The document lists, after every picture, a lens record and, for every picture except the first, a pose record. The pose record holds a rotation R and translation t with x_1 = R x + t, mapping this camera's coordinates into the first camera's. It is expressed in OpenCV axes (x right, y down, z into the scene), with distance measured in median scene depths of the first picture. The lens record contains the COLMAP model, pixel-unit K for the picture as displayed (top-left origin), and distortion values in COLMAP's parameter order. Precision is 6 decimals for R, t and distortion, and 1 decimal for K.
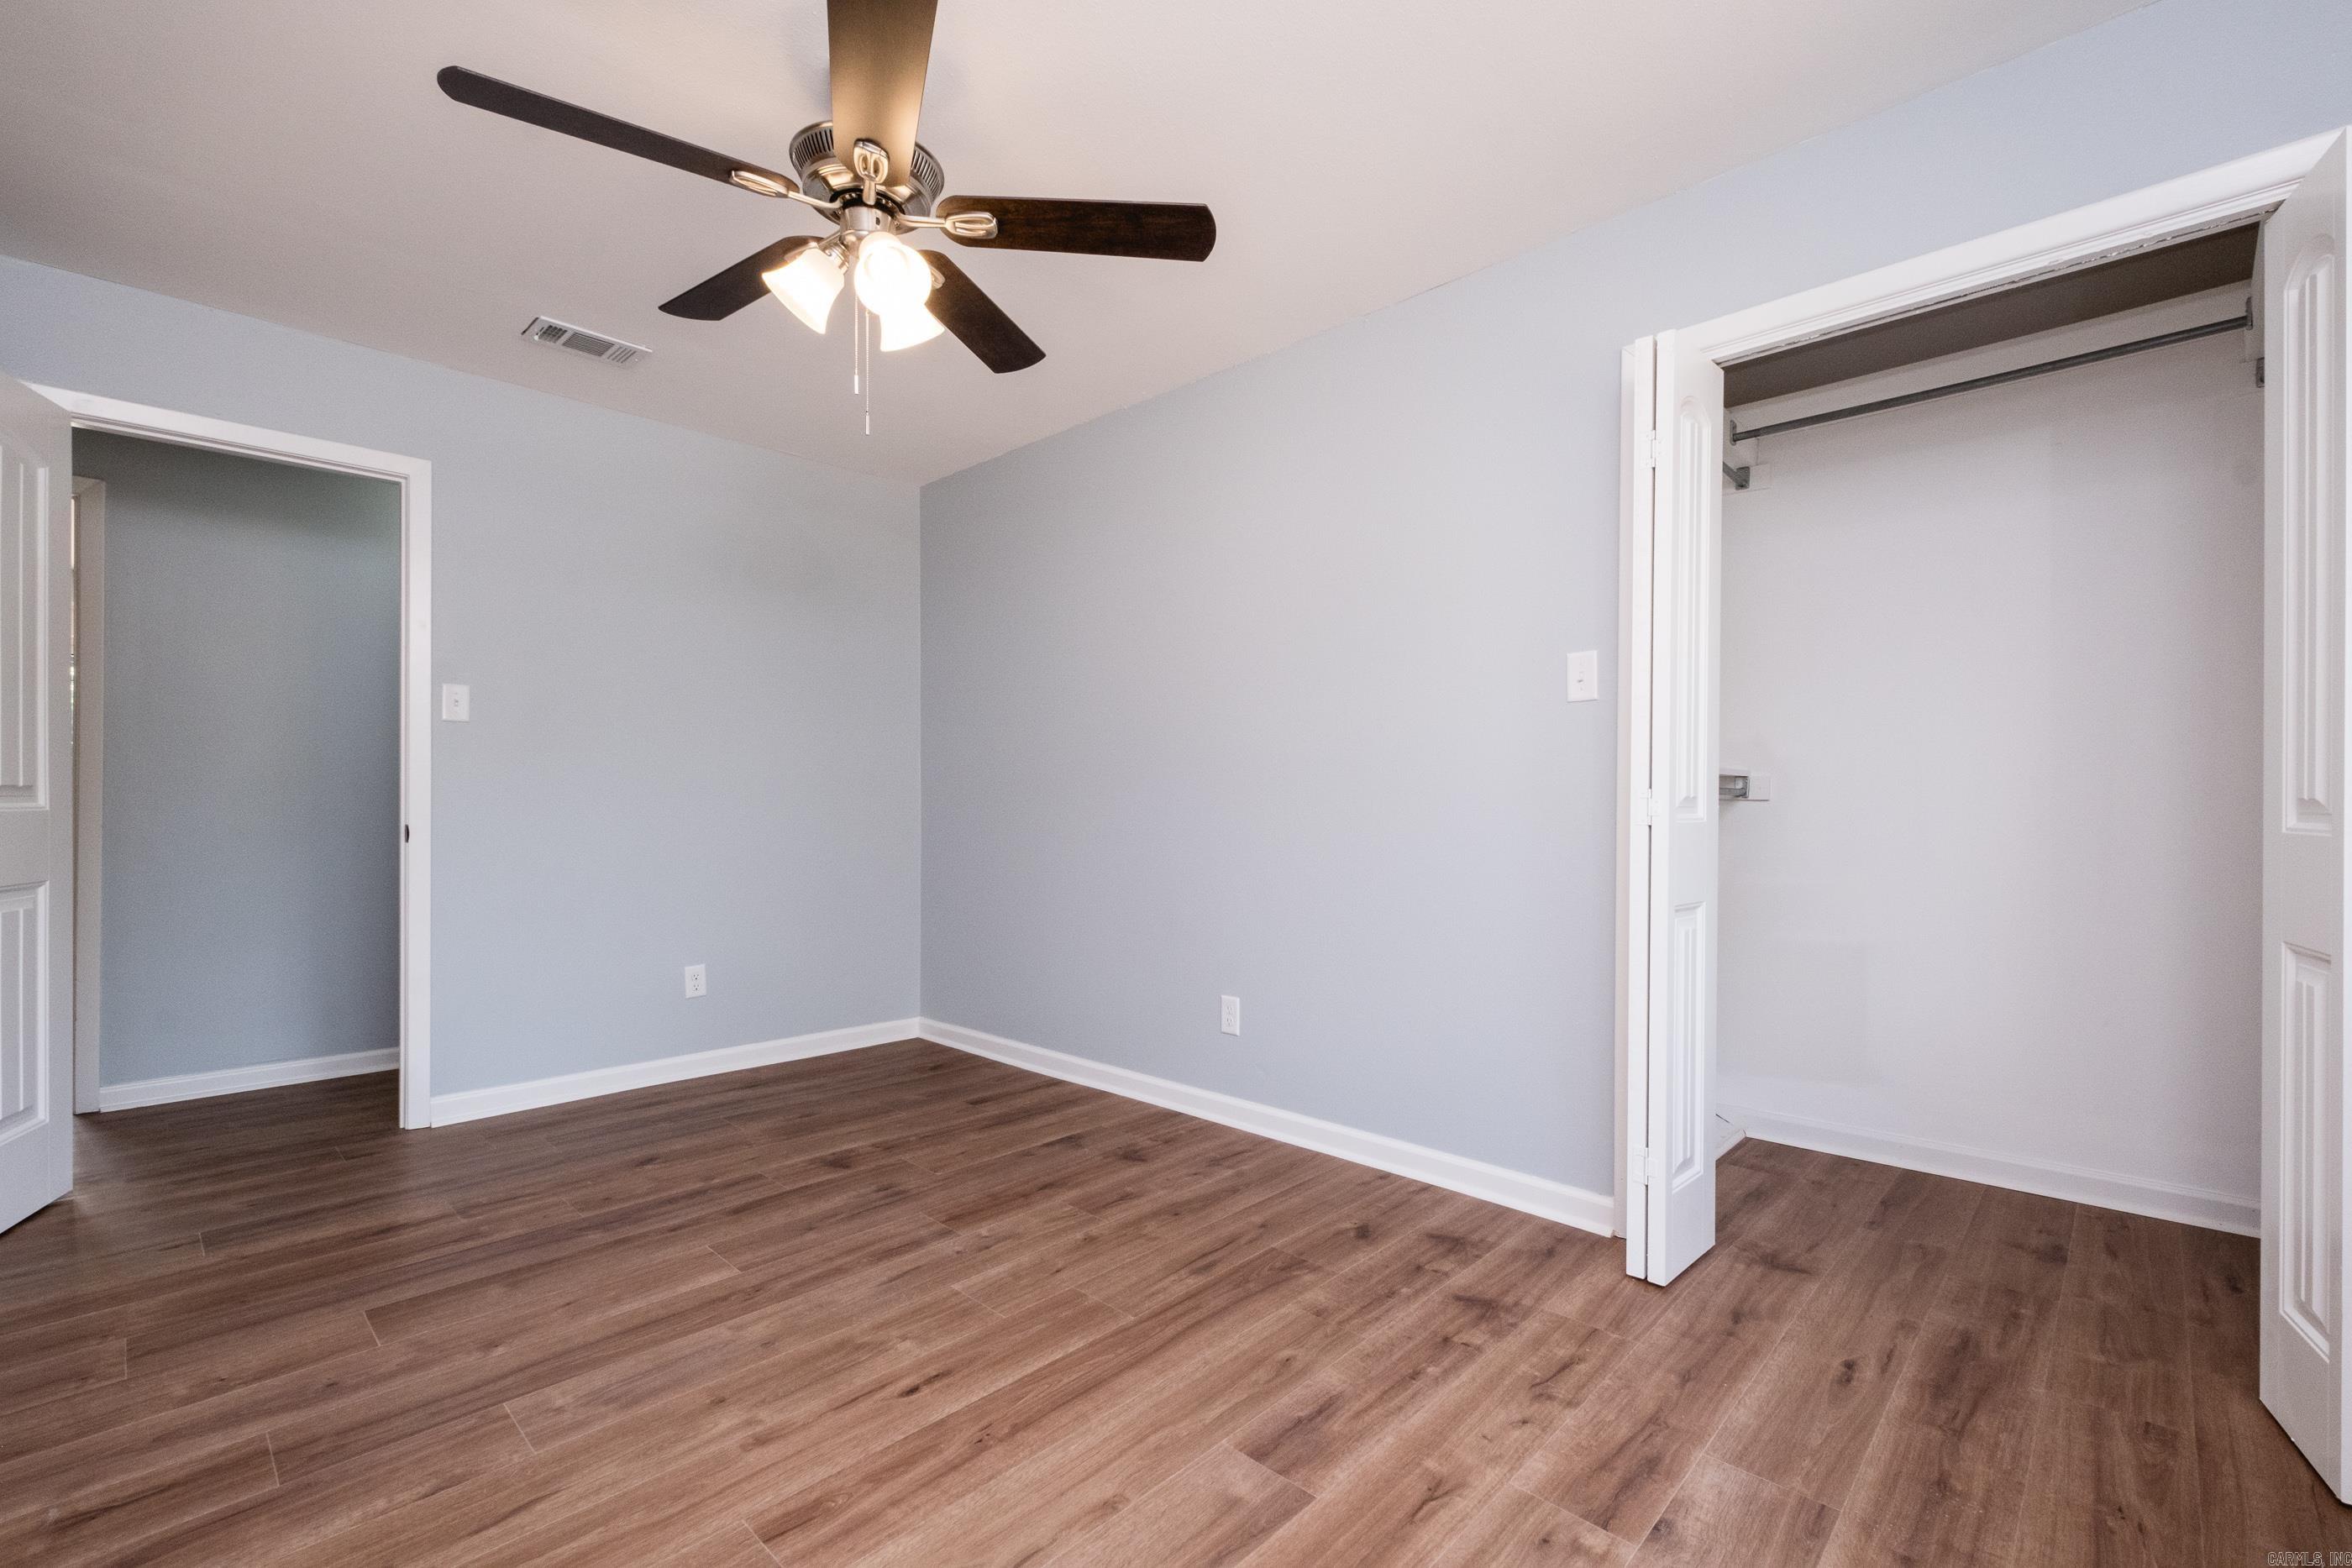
lens RADIAL K [[1027.8, 0, 1182.1], [0, 1027.8, 785.6], [0, 0, 1]] dist [0.002401, -0.001296]
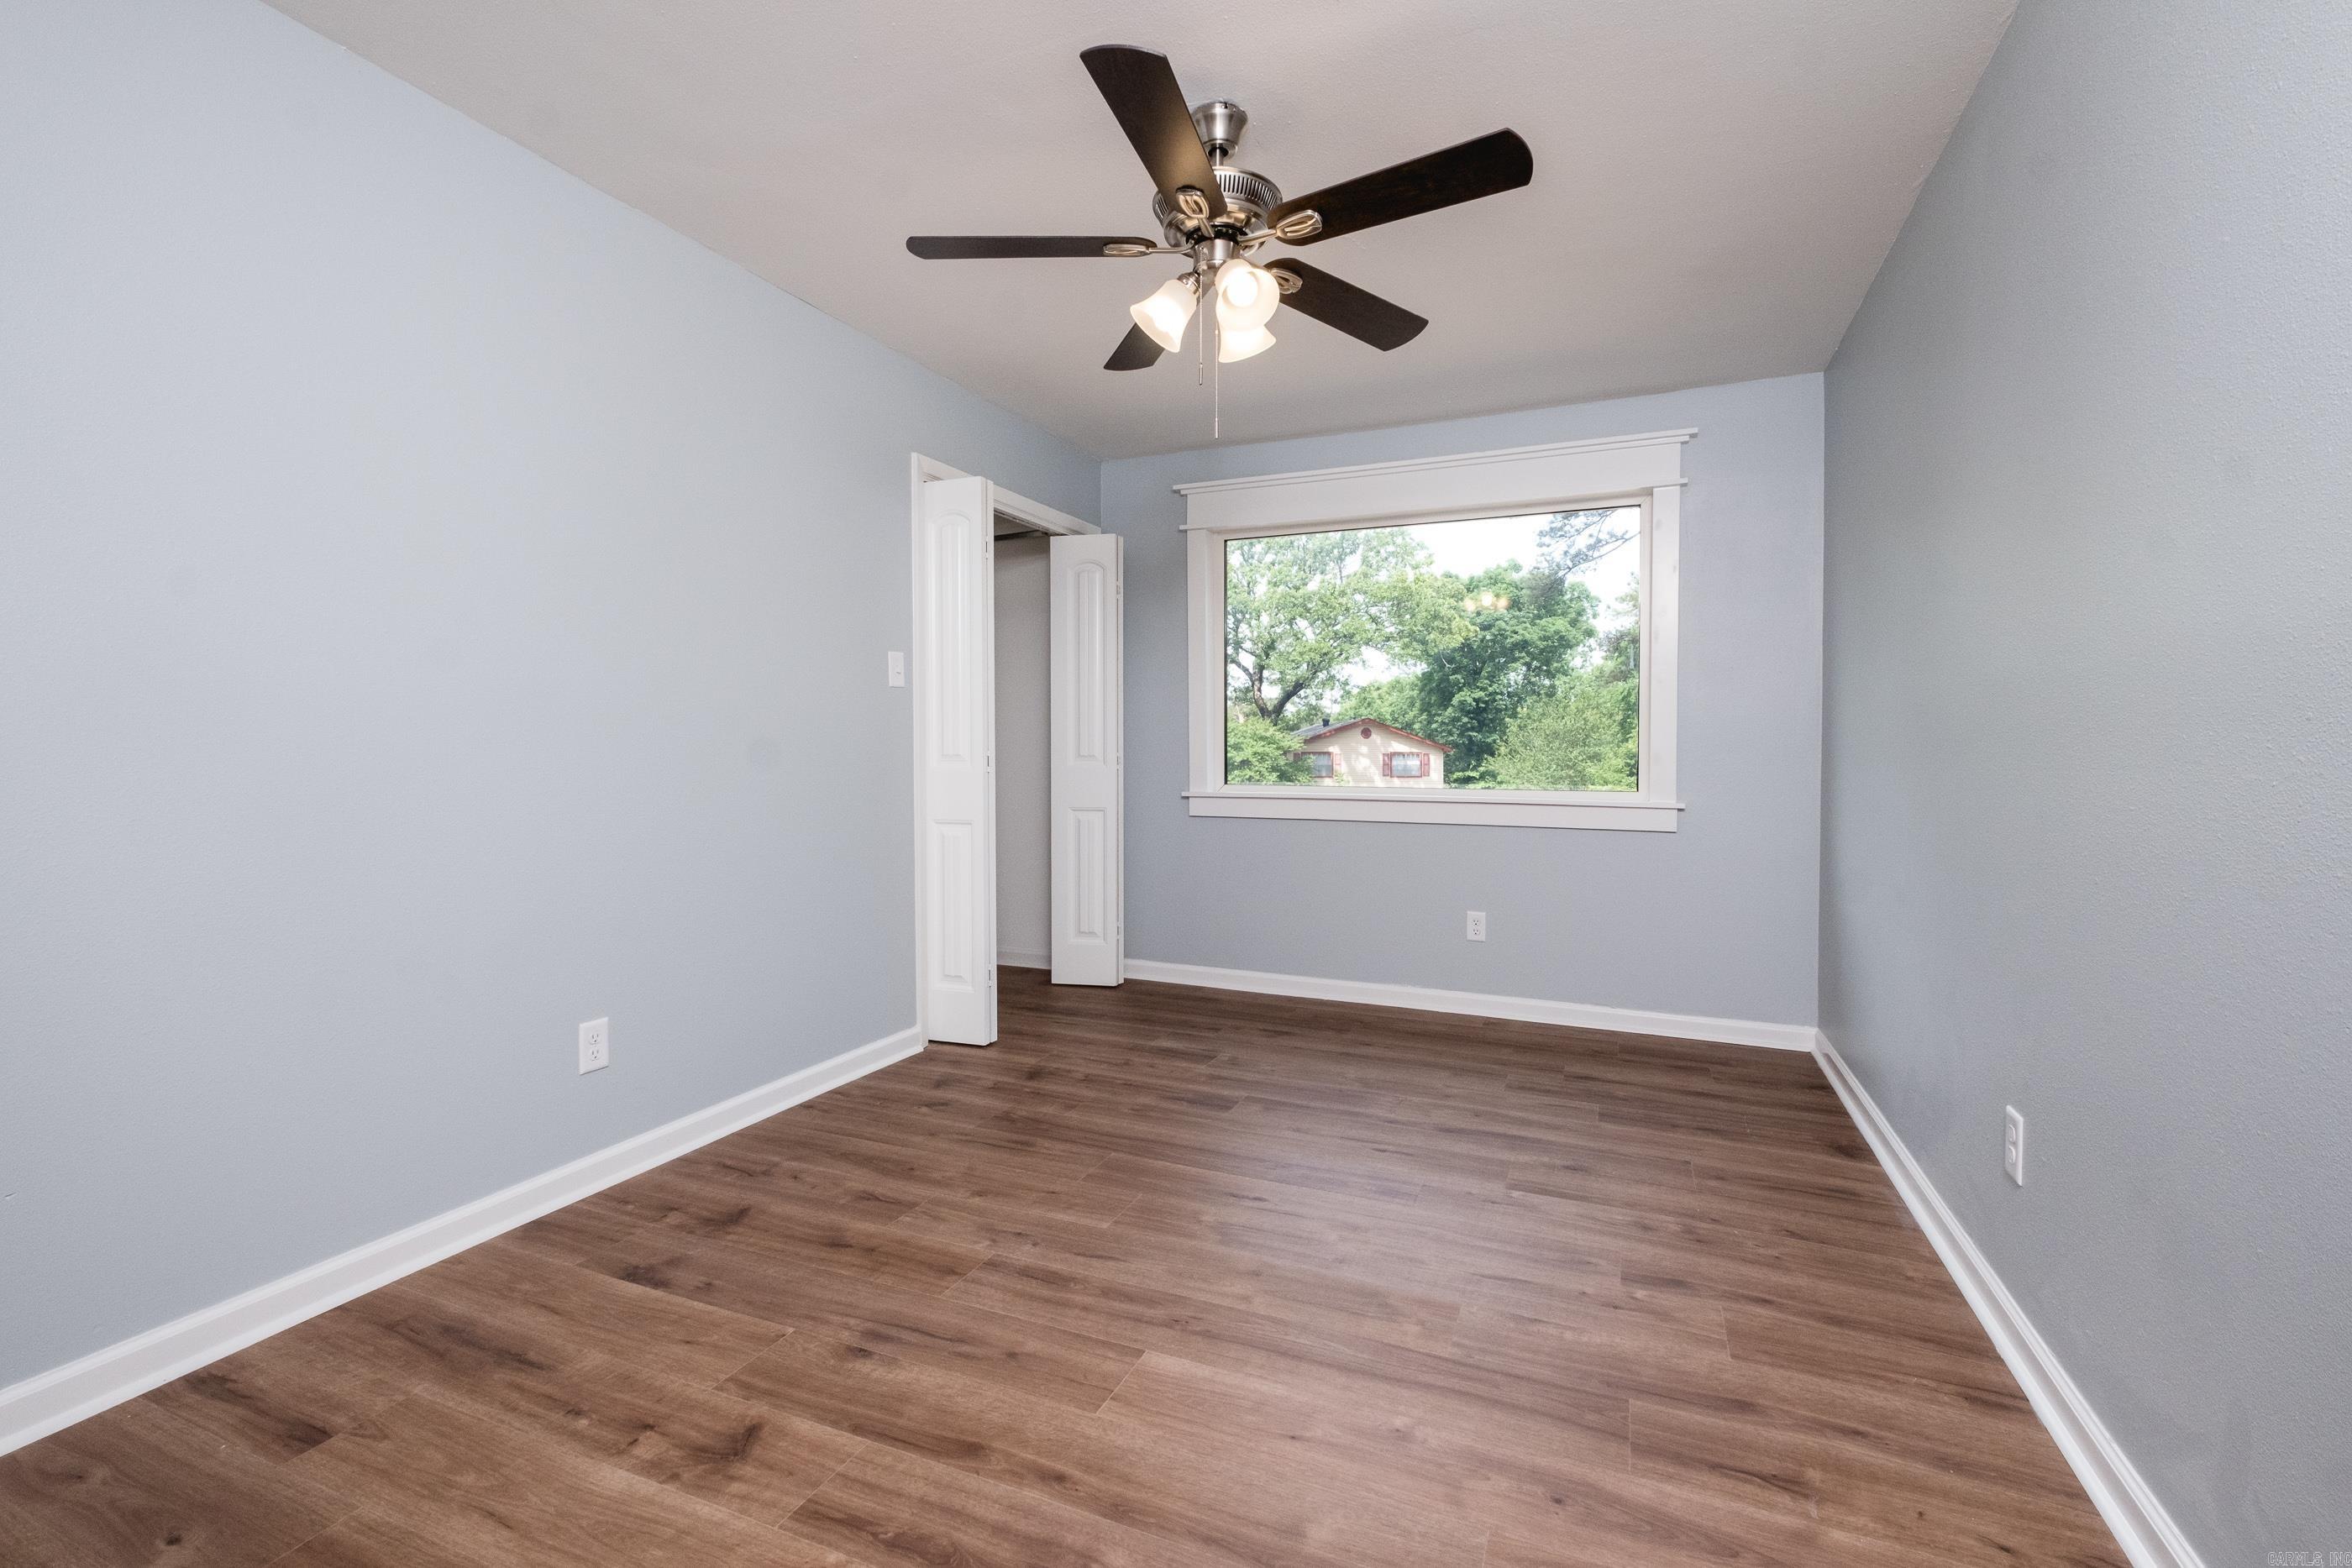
lens RADIAL K [[1027.8, 0, 1182.1], [0, 1027.8, 785.6], [0, 0, 1]] dist [0.002401, -0.001296]
pose [[-0.354584, -0.031384, 0.934497, -1.068396], [-0.008304, 0.999503, 0.030416, 0.006447], [-0.934987, 0.003025, -0.354668, 1.143864]]
